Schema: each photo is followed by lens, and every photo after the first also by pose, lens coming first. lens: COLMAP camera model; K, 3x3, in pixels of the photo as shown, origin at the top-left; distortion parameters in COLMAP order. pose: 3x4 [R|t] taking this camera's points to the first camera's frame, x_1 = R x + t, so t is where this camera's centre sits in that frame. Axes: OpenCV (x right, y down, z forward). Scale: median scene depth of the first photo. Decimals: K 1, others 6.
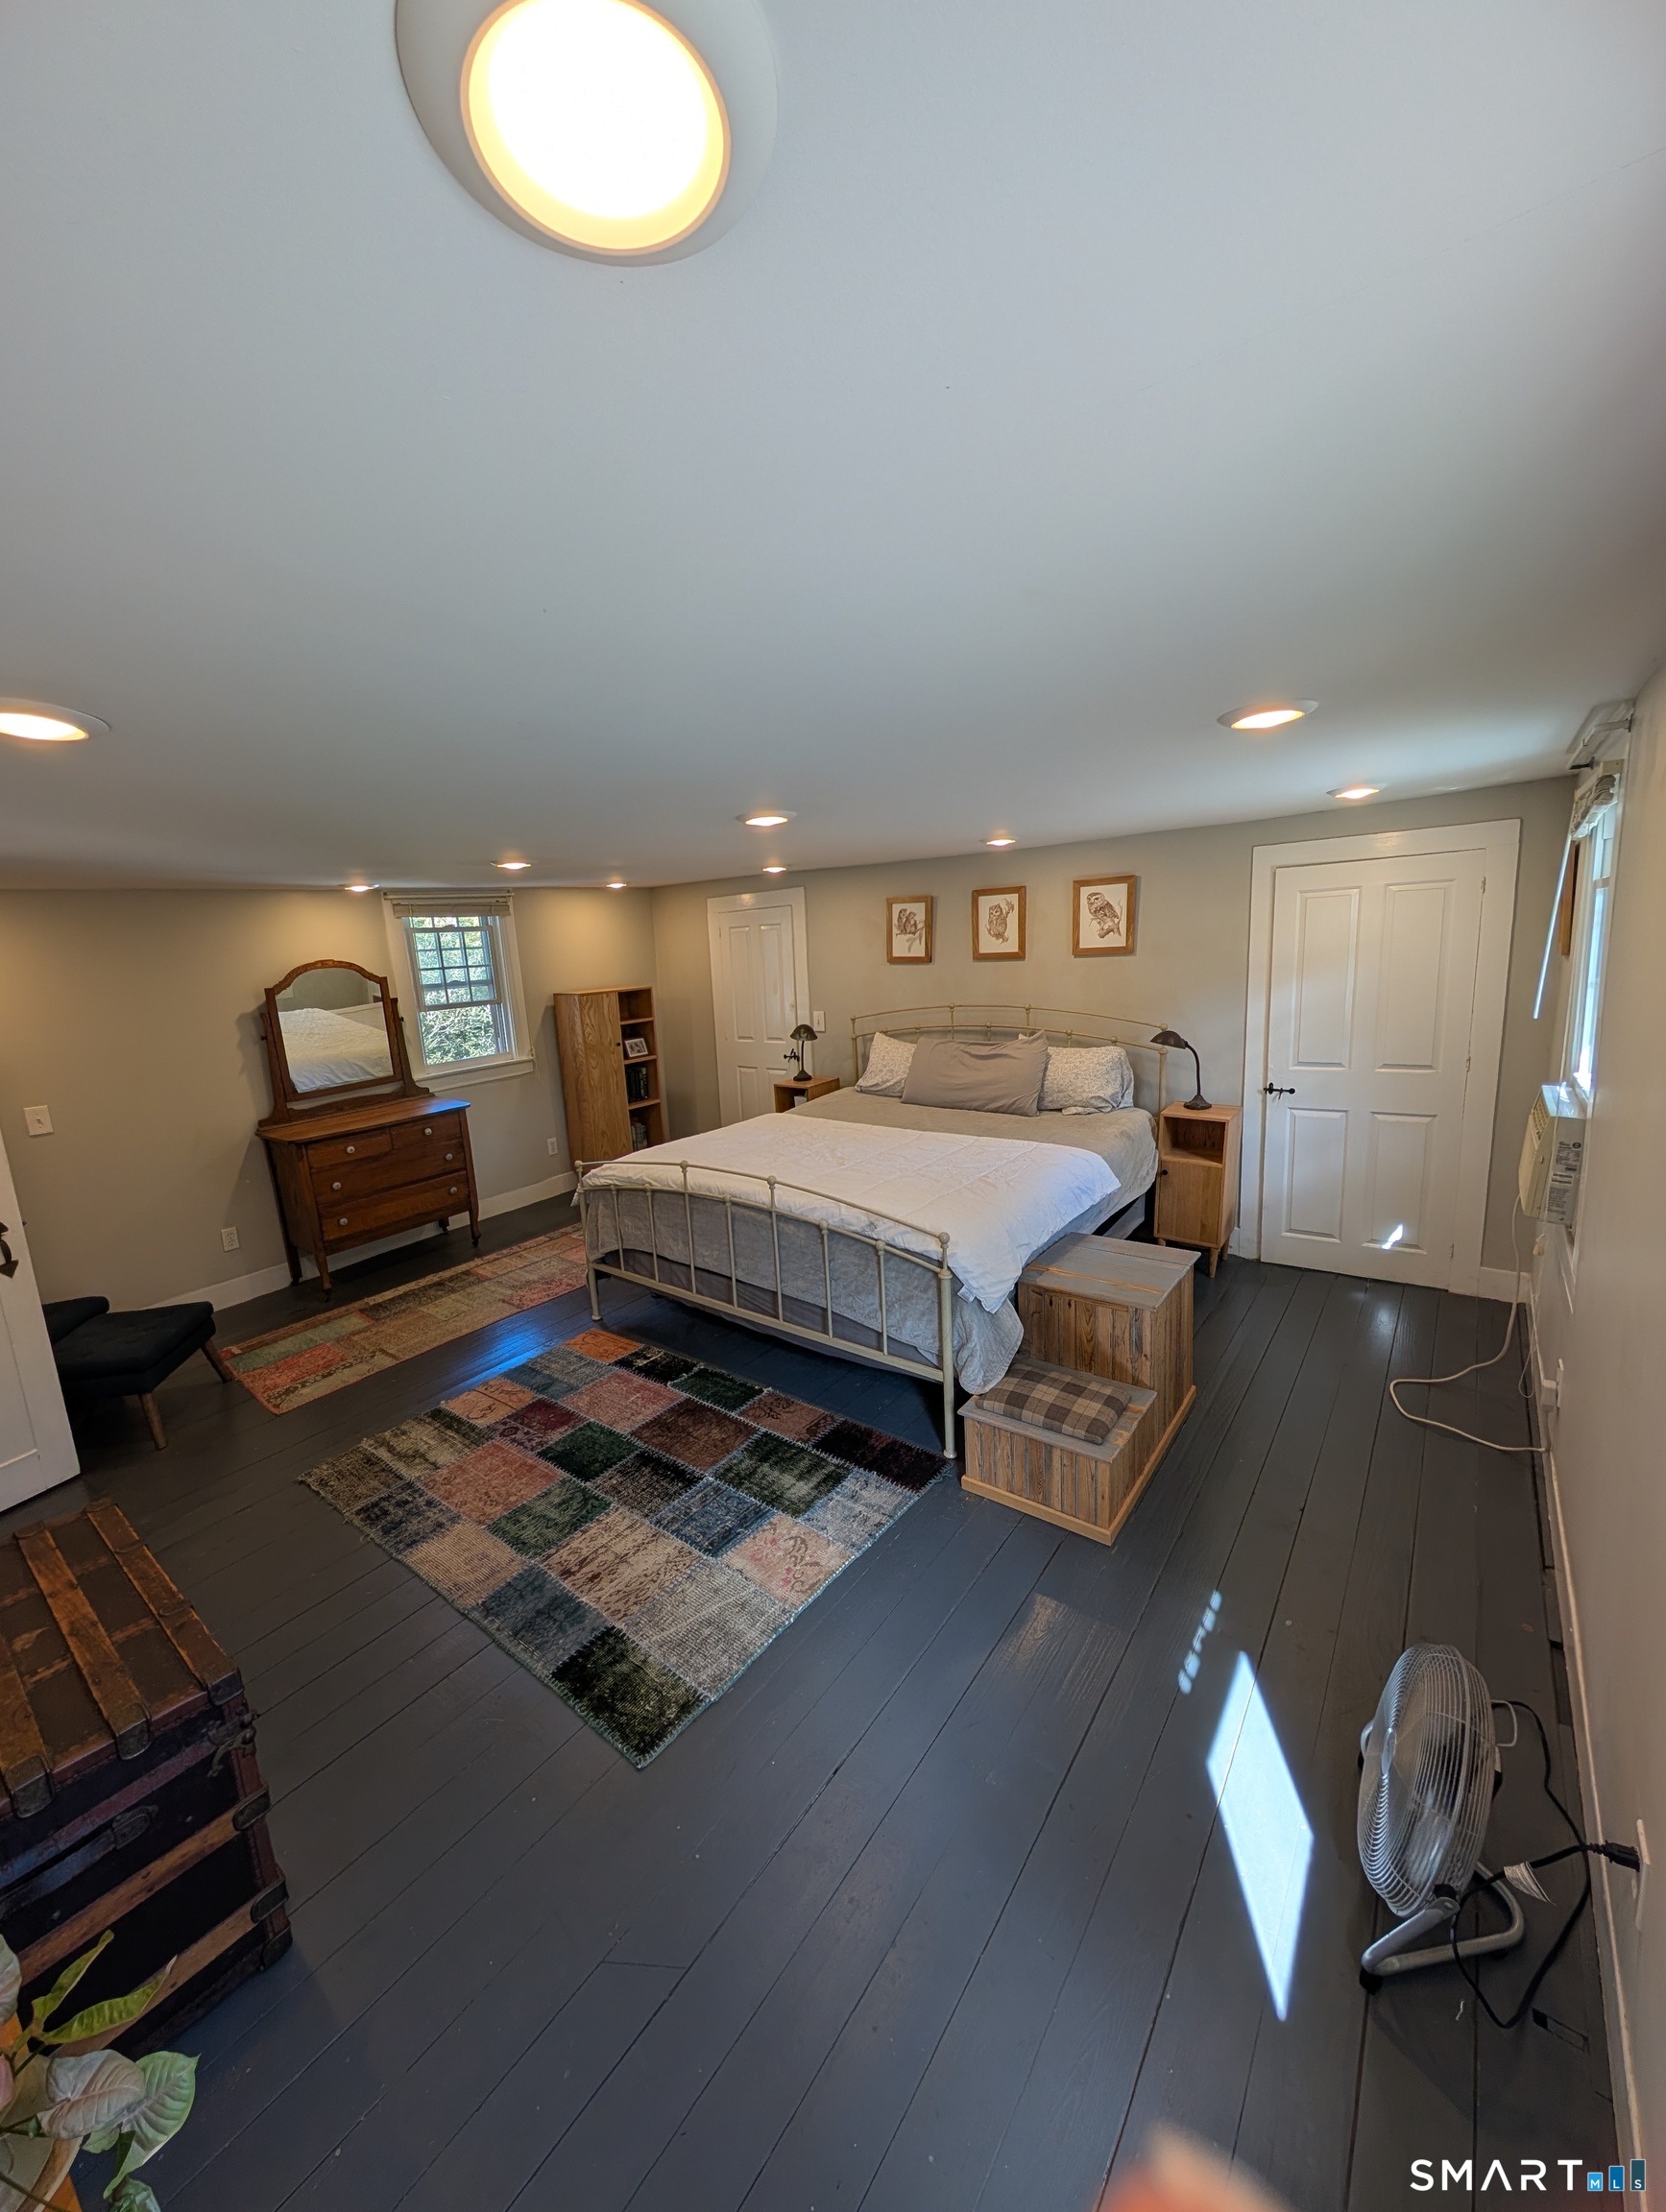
lens RADIAL K [[835.7, 0, 820.2], [0, 835.7, 1102.4], [0, 0, 1]] dist [0.000263, -0.000018]
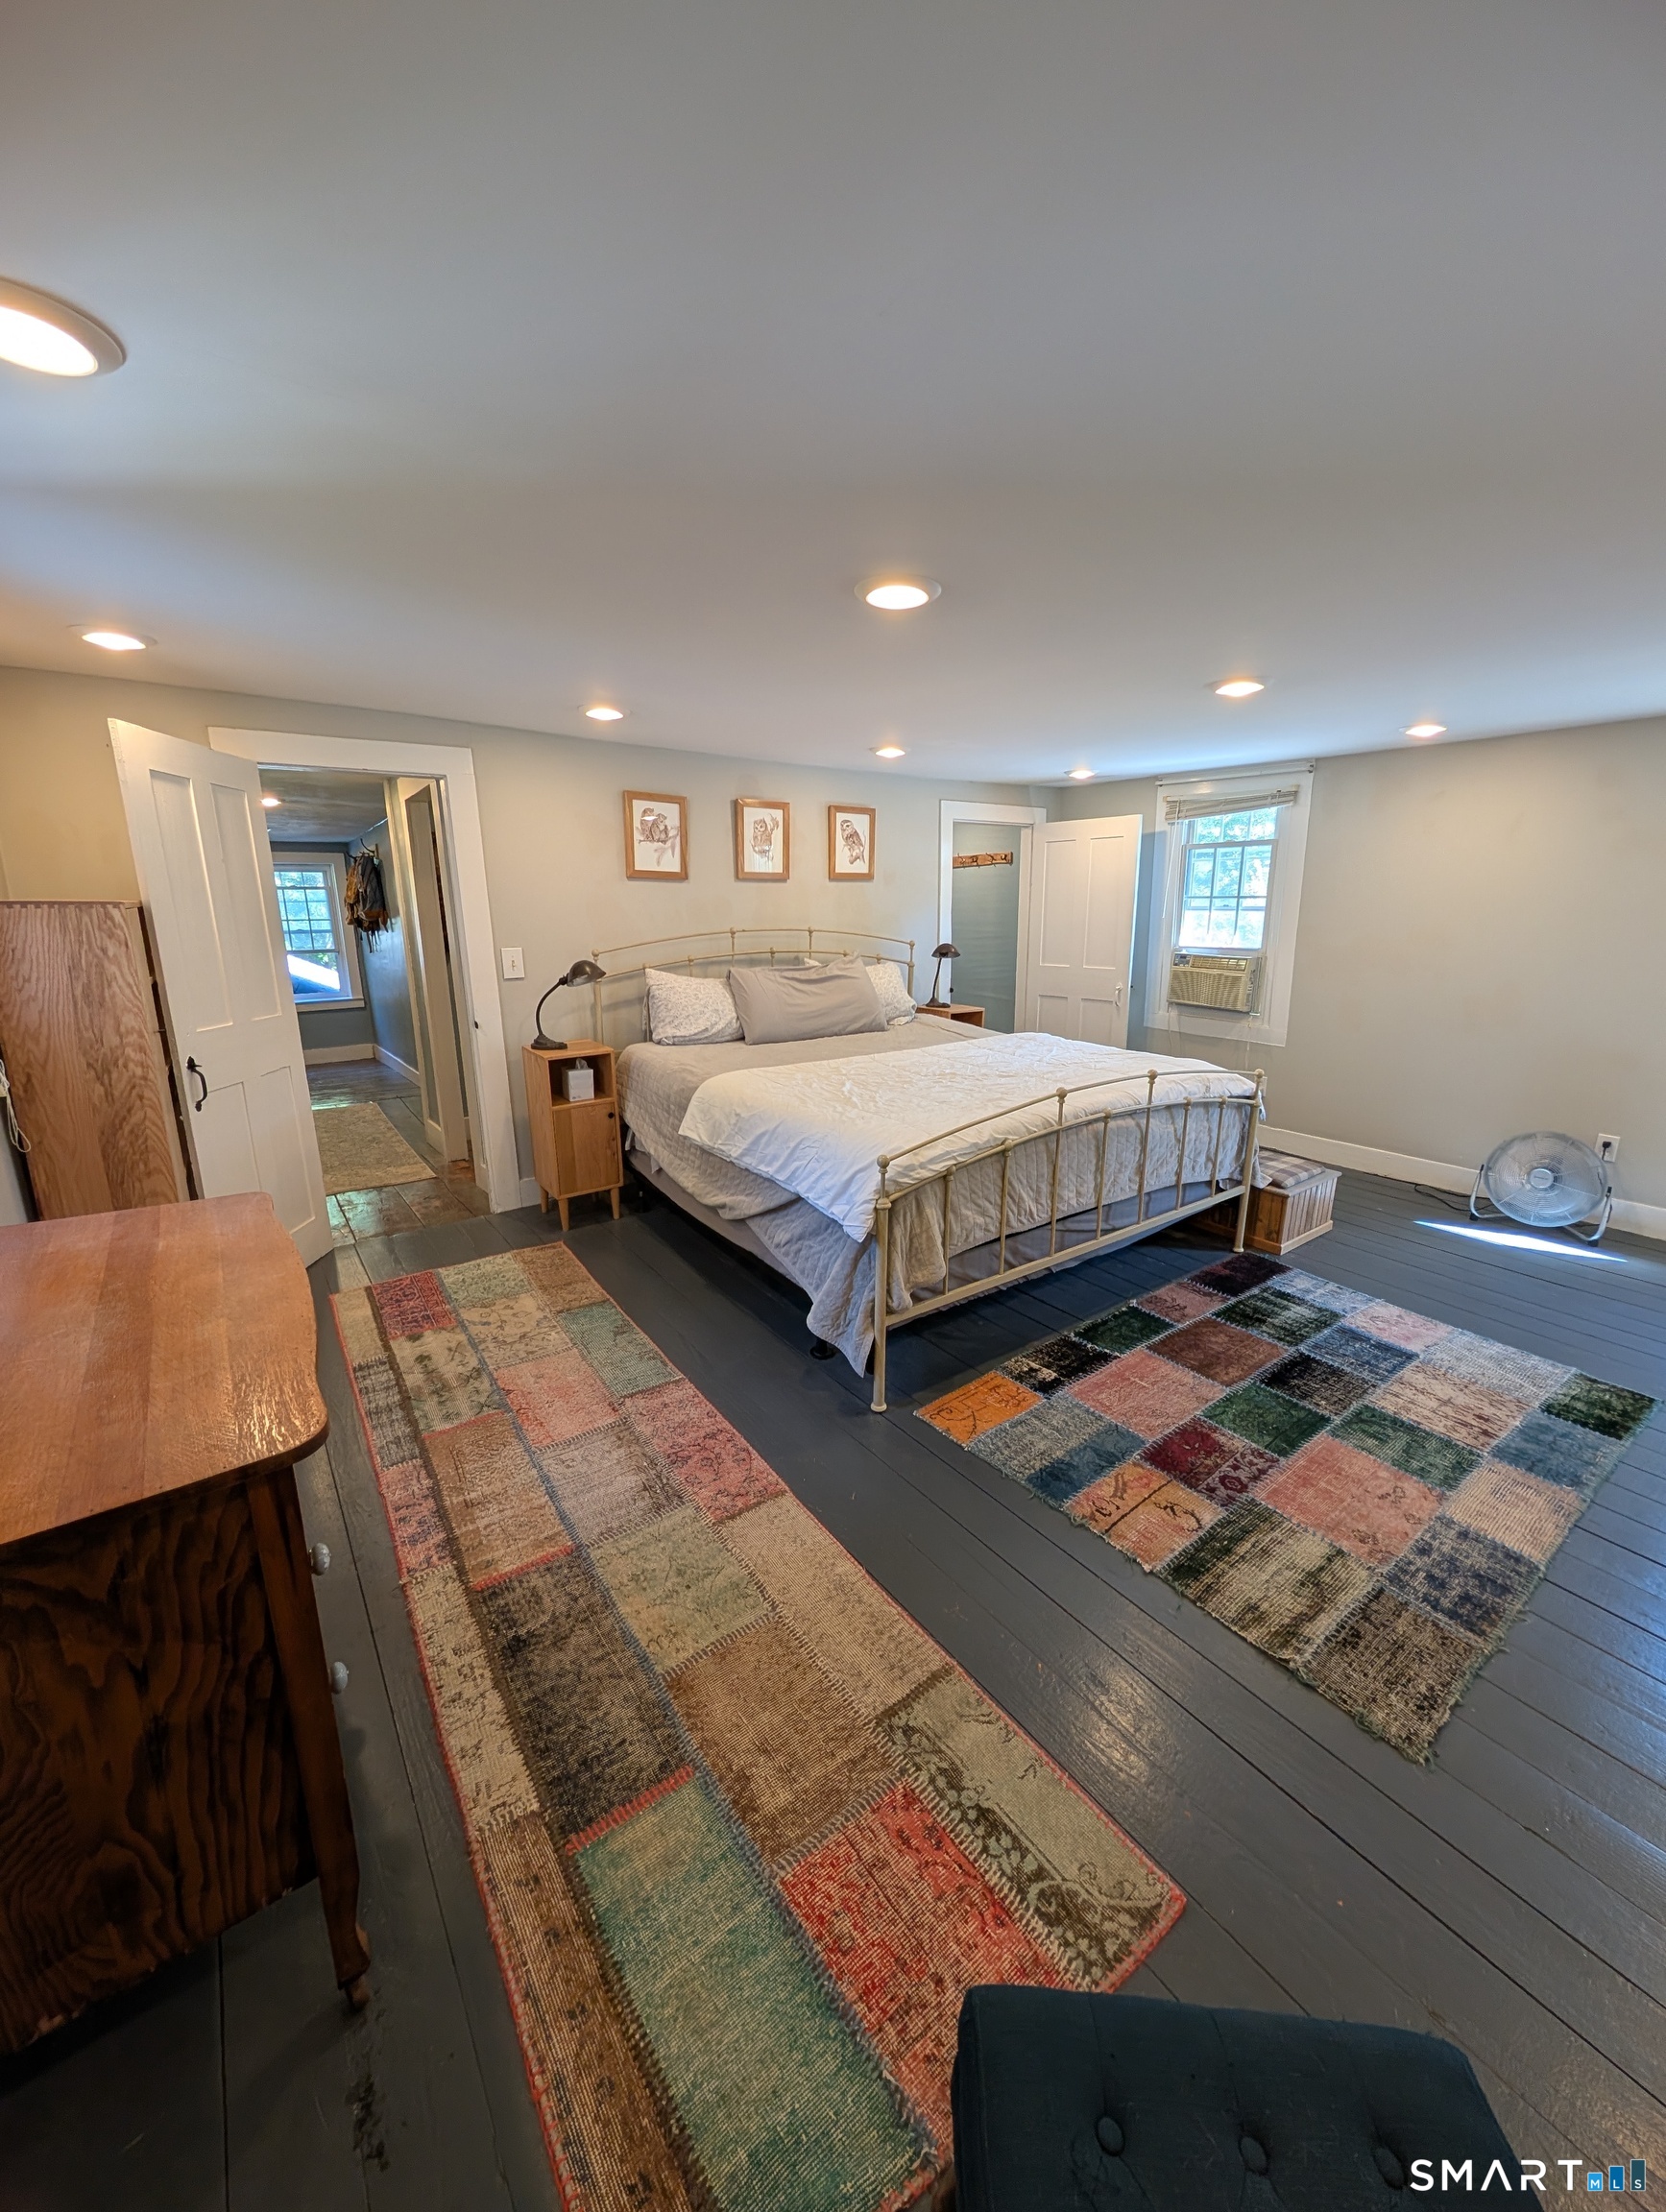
lens RADIAL K [[835.7, 0, 827.6], [0, 835.7, 1099.2], [0, 0, 1]] dist [0.000263, -0.000018]
pose [[0.276778, -0.173405, 0.945158, -1.034684], [0.168846, 0.977057, 0.129812, -0.063746], [-0.945983, 0.123657, 0.299707, 1.039215]]
